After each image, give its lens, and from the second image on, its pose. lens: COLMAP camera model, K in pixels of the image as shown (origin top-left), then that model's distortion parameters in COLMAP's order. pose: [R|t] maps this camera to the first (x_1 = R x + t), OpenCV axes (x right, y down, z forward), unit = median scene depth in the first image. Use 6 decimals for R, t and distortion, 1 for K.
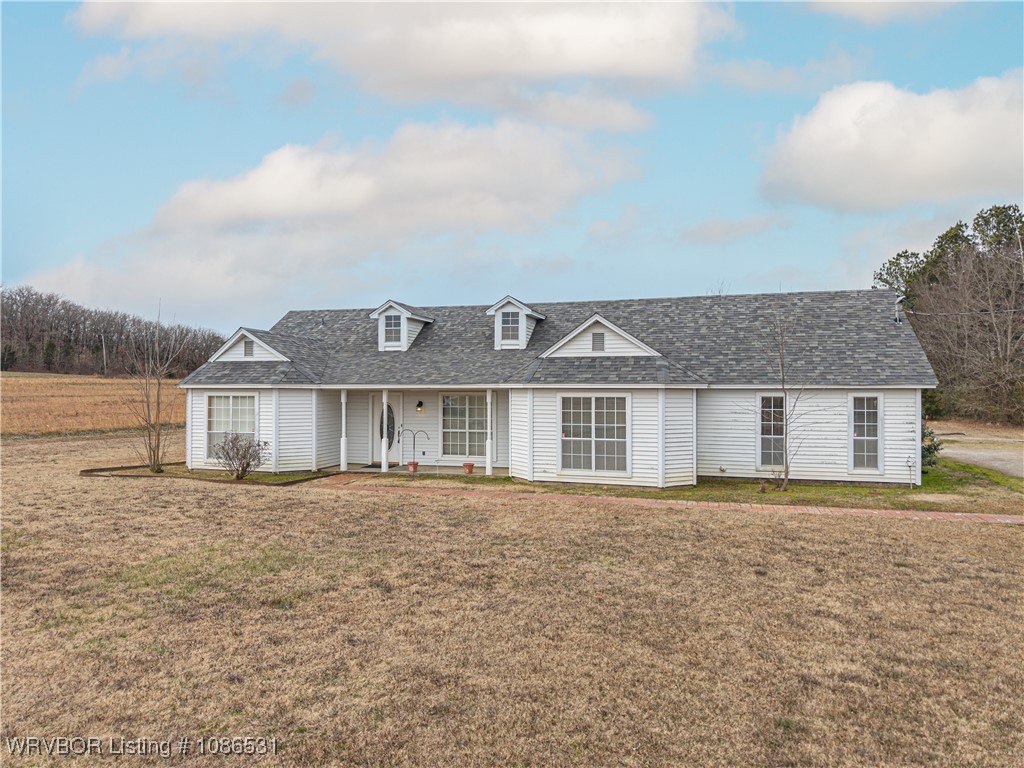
lens RADIAL K [[708.1, 0, 512.0], [0, 708.1, 384.0], [0, 0, 1]] dist [0.077422, -0.106480]
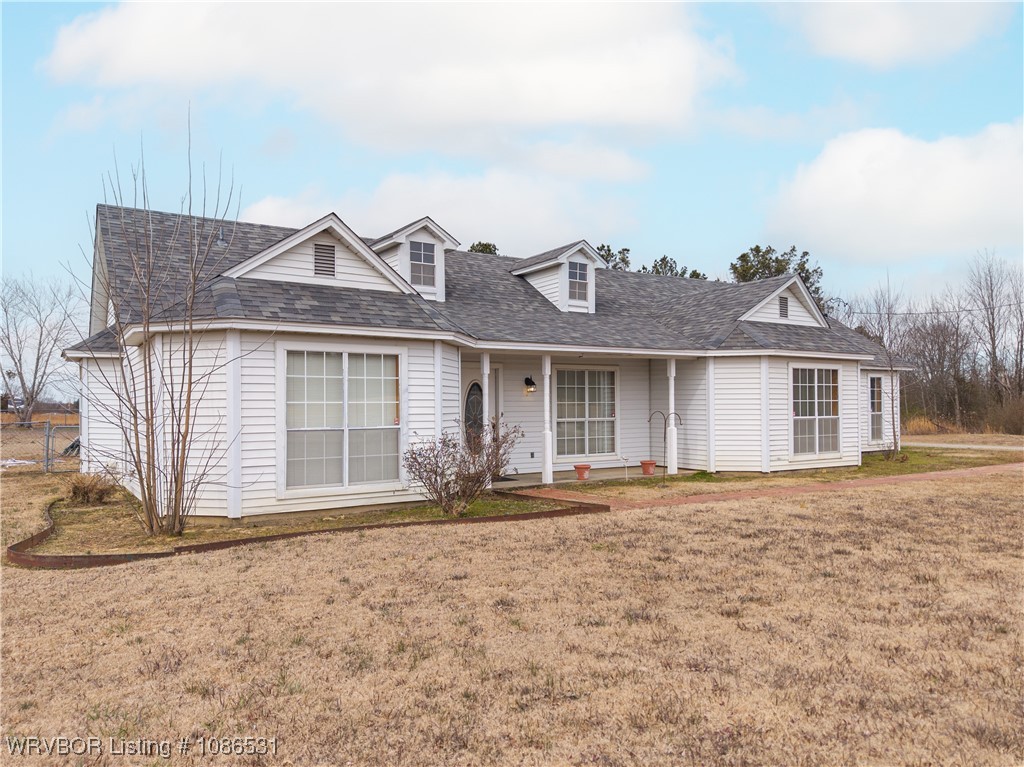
lens RADIAL K [[720.9, 0, 527.6], [0, 720.9, 385.2], [0, 0, 1]] dist [0.037881, -0.033543]
pose [[0.653078, 0.014358, 0.757155, -0.760259], [0.000770, 0.999807, -0.019623, 0.053683], [-0.757290, 0.013398, 0.652941, 0.663585]]
